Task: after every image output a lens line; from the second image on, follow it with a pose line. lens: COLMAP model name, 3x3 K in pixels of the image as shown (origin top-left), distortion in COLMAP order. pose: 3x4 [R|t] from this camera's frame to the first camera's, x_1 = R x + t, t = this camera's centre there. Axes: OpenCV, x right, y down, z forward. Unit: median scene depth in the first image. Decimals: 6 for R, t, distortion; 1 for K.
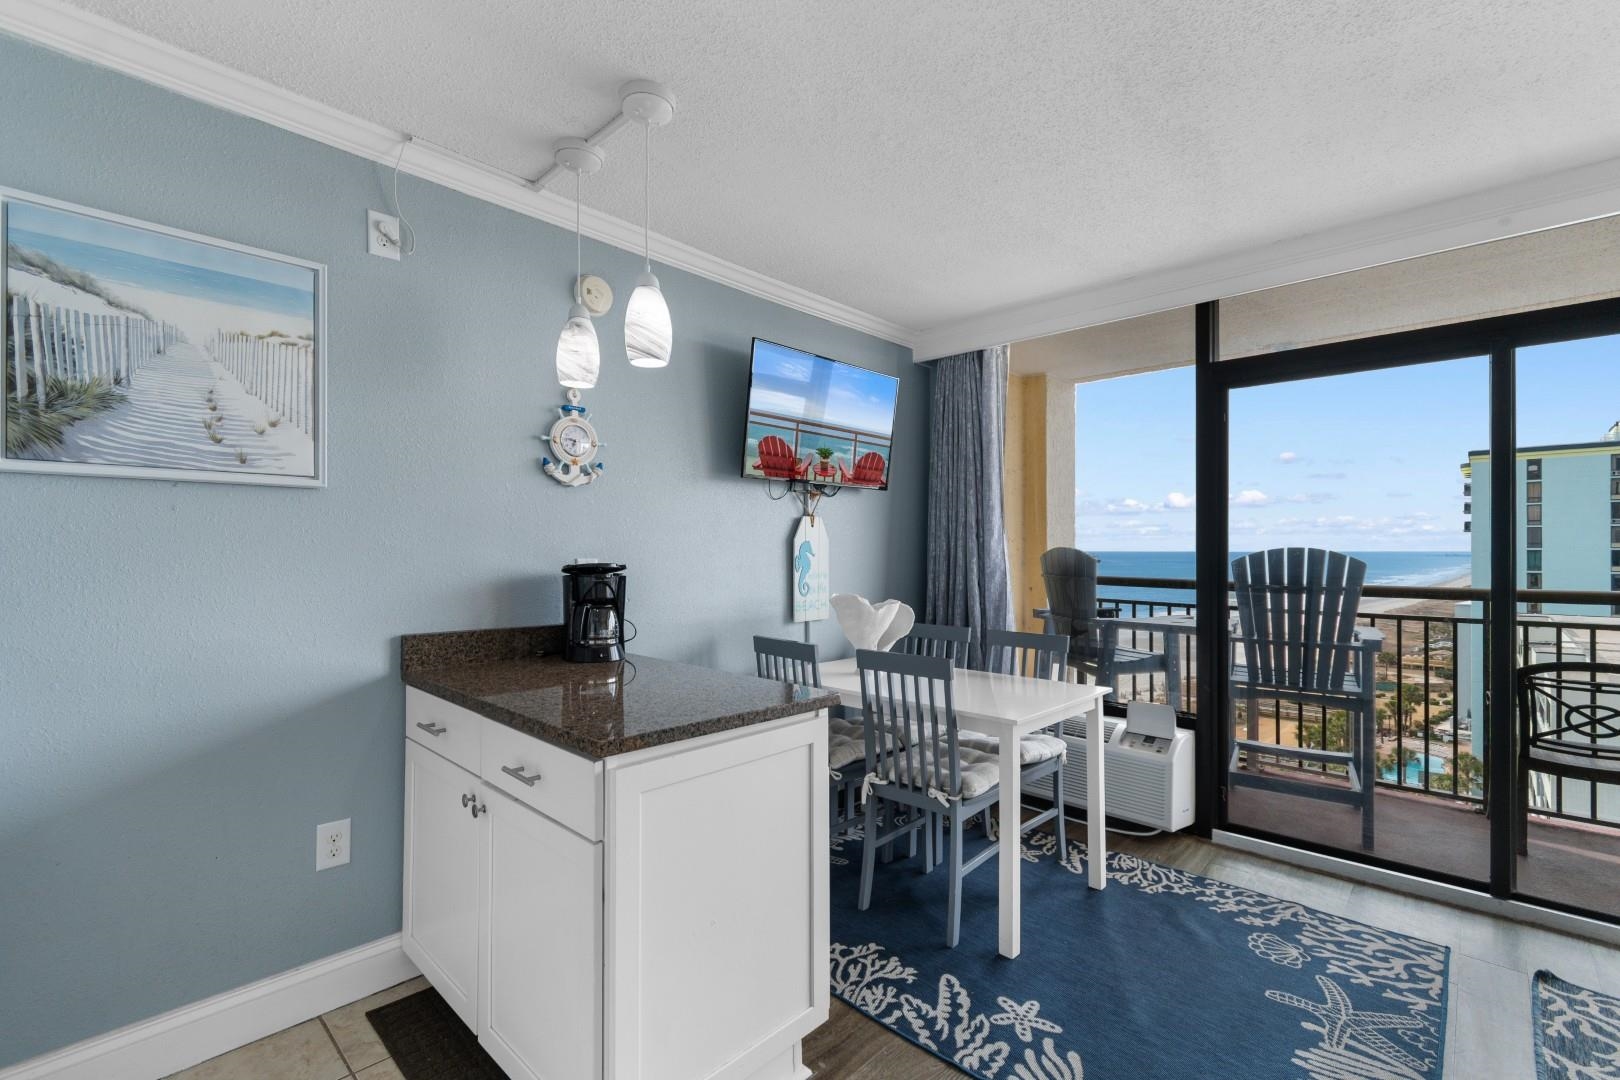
lens RADIAL K [[722.6, 0, 826.9], [0, 722.6, 542.8], [0, 0, 1]] dist [0.000390, -0.001120]
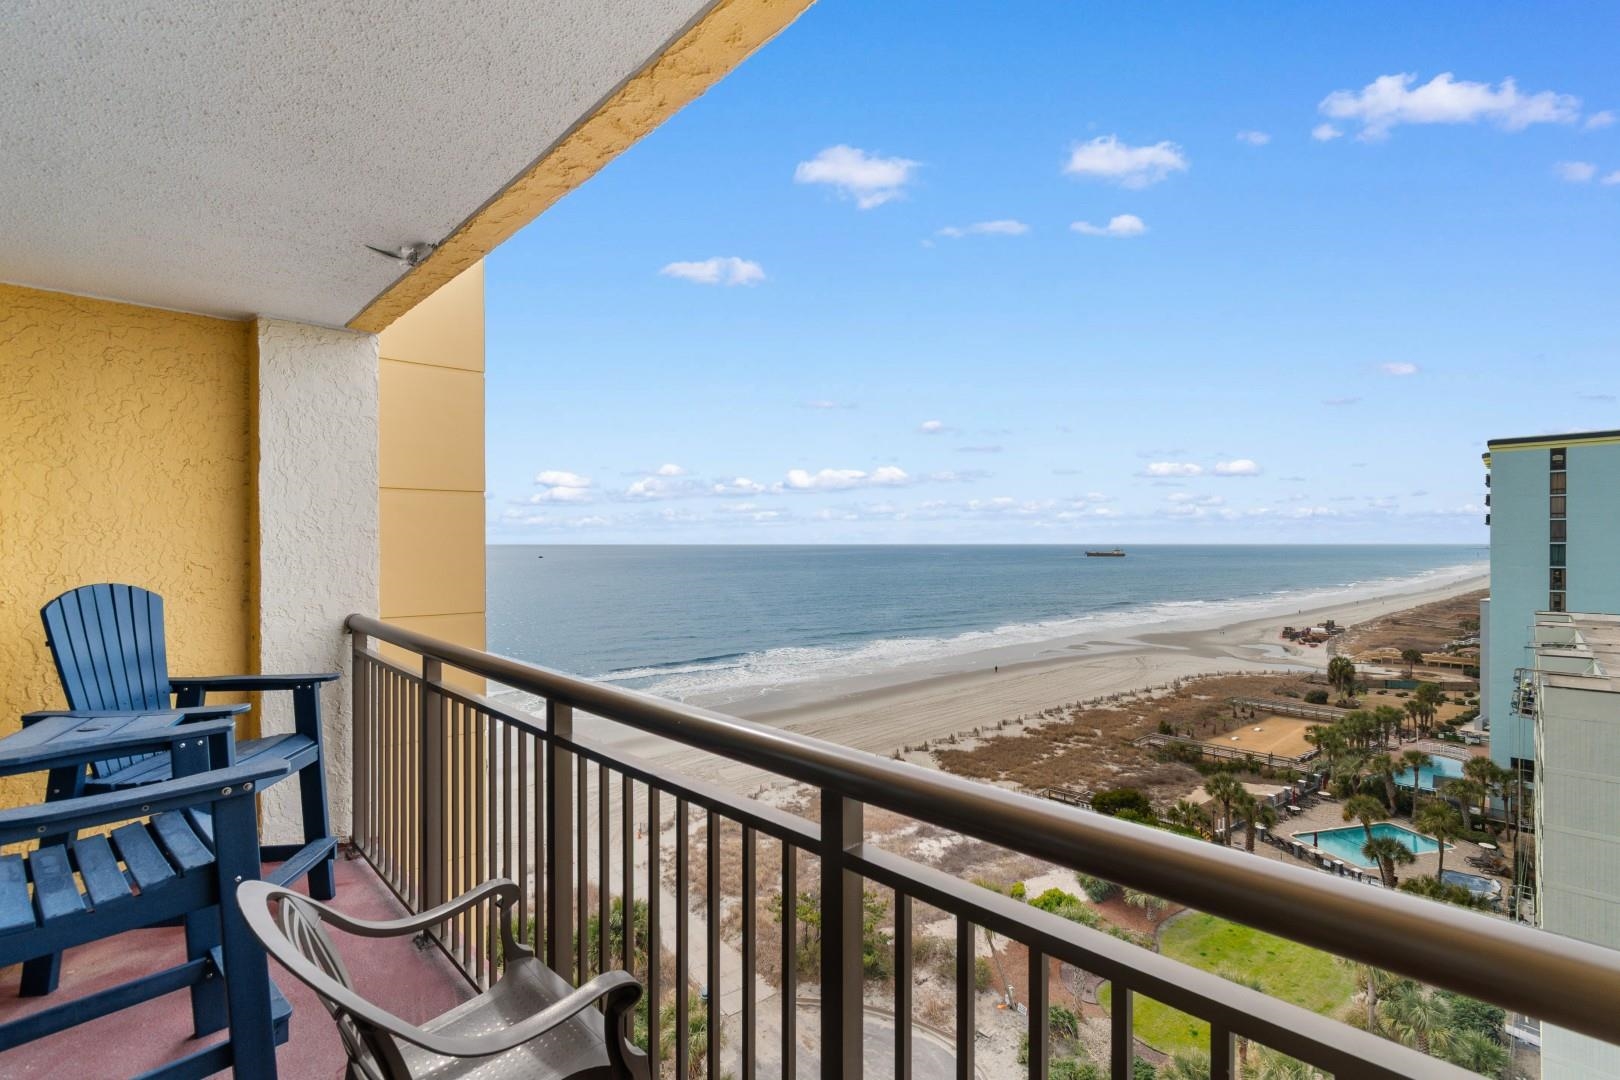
lens RADIAL K [[722.6, 0, 811.3], [0, 722.6, 533.5], [0, 0, 1]] dist [0.000390, -0.001120]
pose [[0.999224, -0.000690, -0.039383, 0.531294], [0.000508, 0.999989, -0.004629, 0.007520], [0.039385, 0.004605, 0.999213, 0.168119]]
